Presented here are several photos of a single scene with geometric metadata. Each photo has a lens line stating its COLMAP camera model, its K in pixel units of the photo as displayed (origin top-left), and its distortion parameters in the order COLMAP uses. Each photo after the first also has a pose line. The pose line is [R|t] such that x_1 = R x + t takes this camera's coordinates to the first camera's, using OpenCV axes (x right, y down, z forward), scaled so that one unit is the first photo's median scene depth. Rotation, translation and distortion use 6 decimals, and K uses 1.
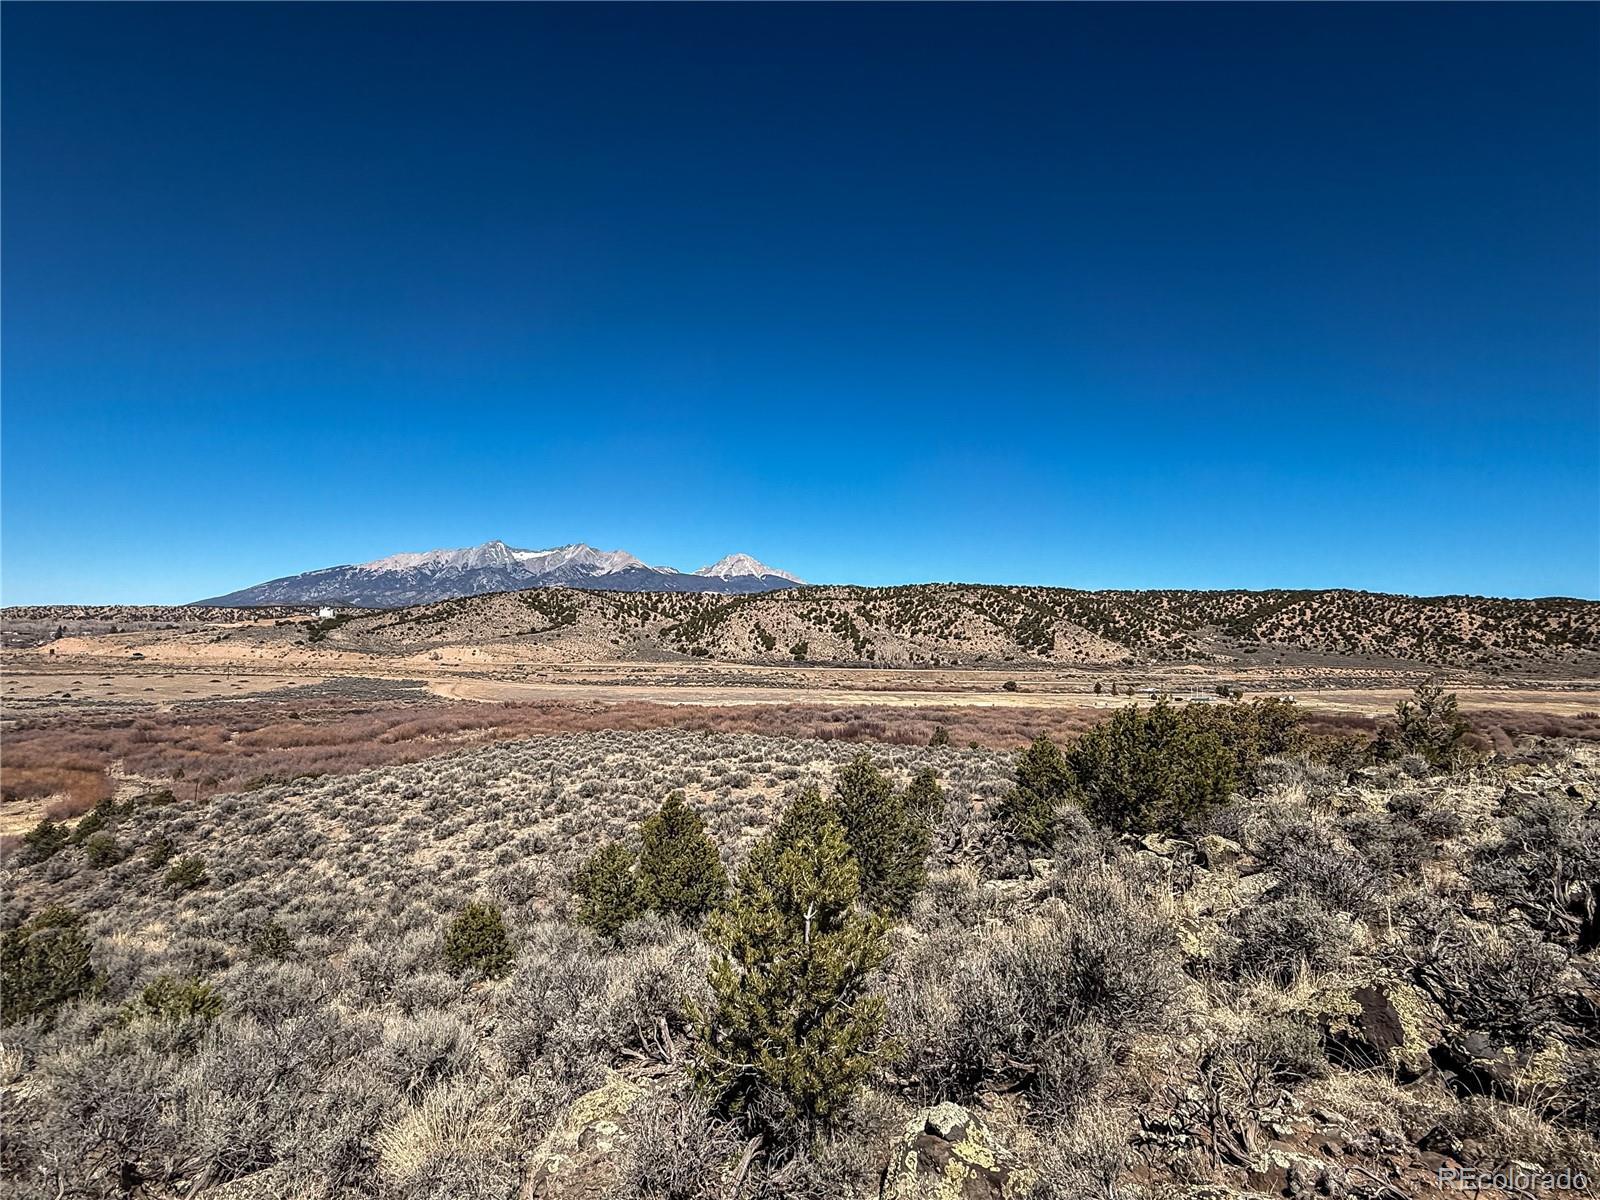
lens RADIAL K [[812.7, 0, 795.0], [0, 812.7, 598.5], [0, 0, 1]] dist [-0.000198, 0.000734]
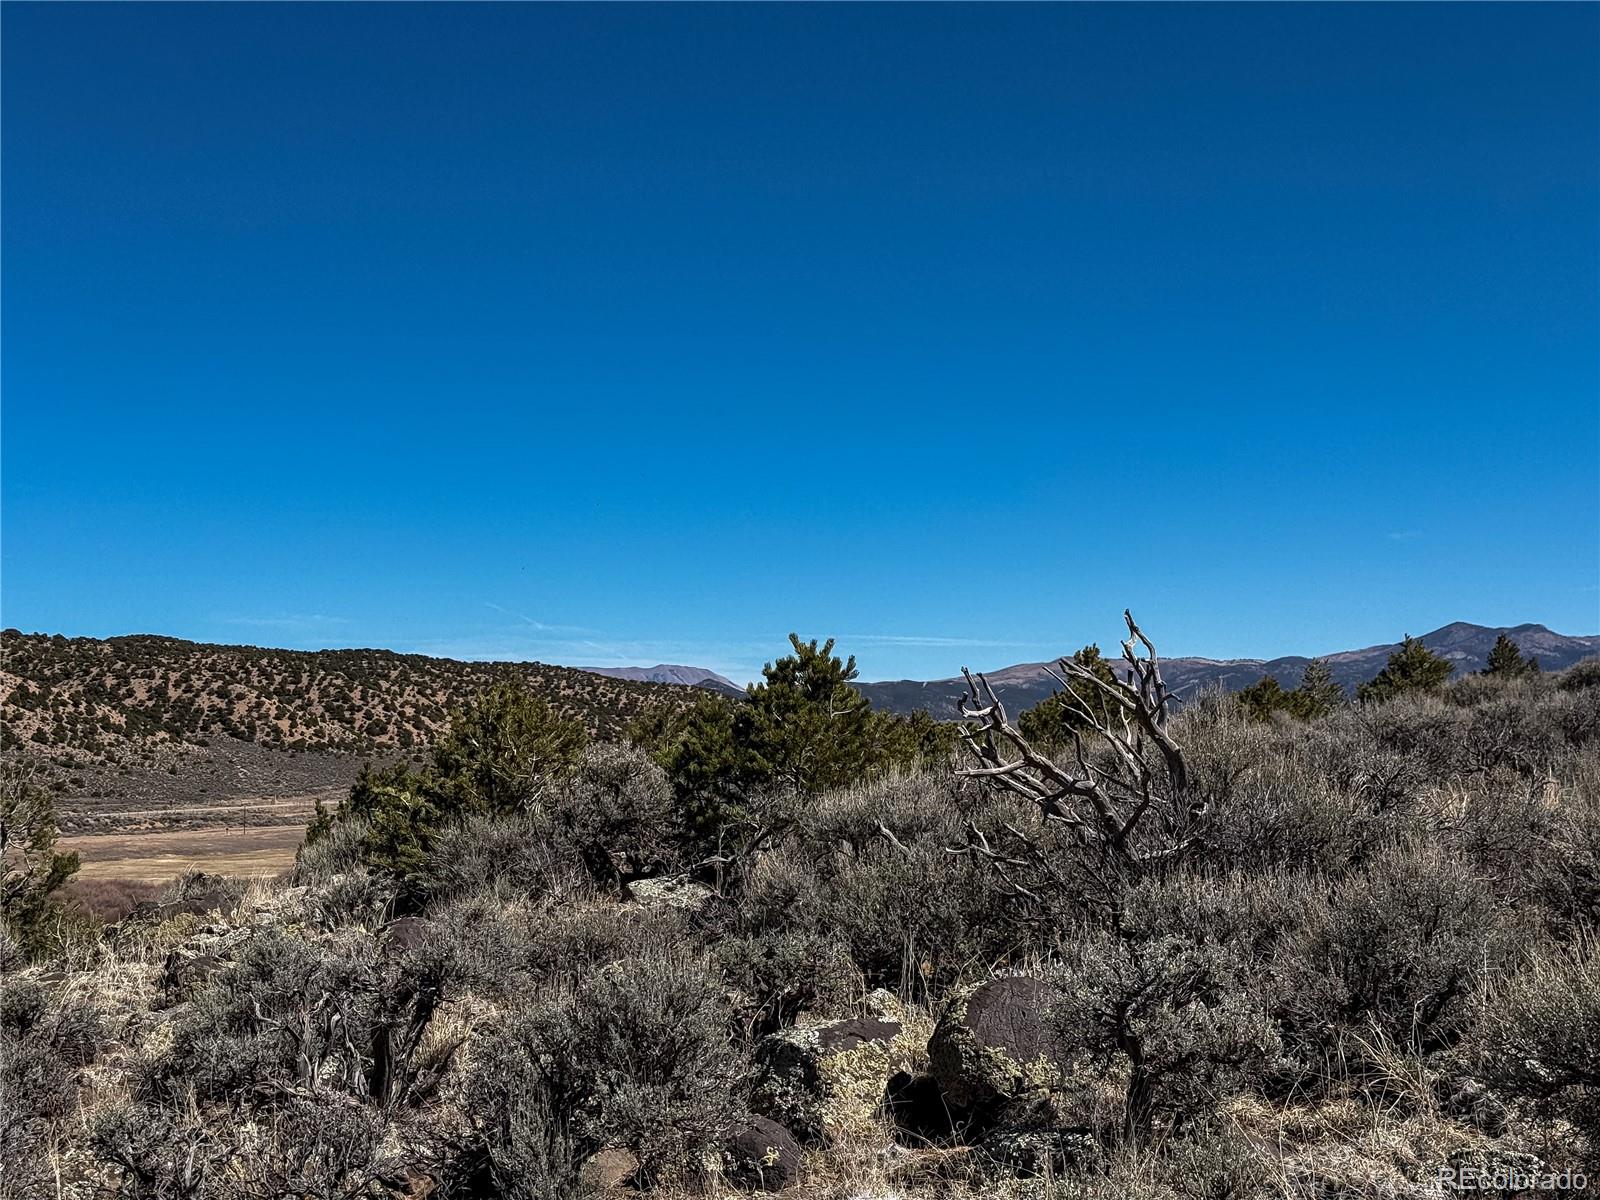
lens RADIAL K [[2253.7, 0, 808.6], [0, 2253.7, 602.3], [0, 0, 1]] dist [0.039408, 0.000000]
pose [[0.508179, 0.030959, 0.860695, -0.120246], [-0.023046, 0.999485, -0.022344, 0.043635], [-0.860943, -0.008480, 0.508631, -0.029746]]
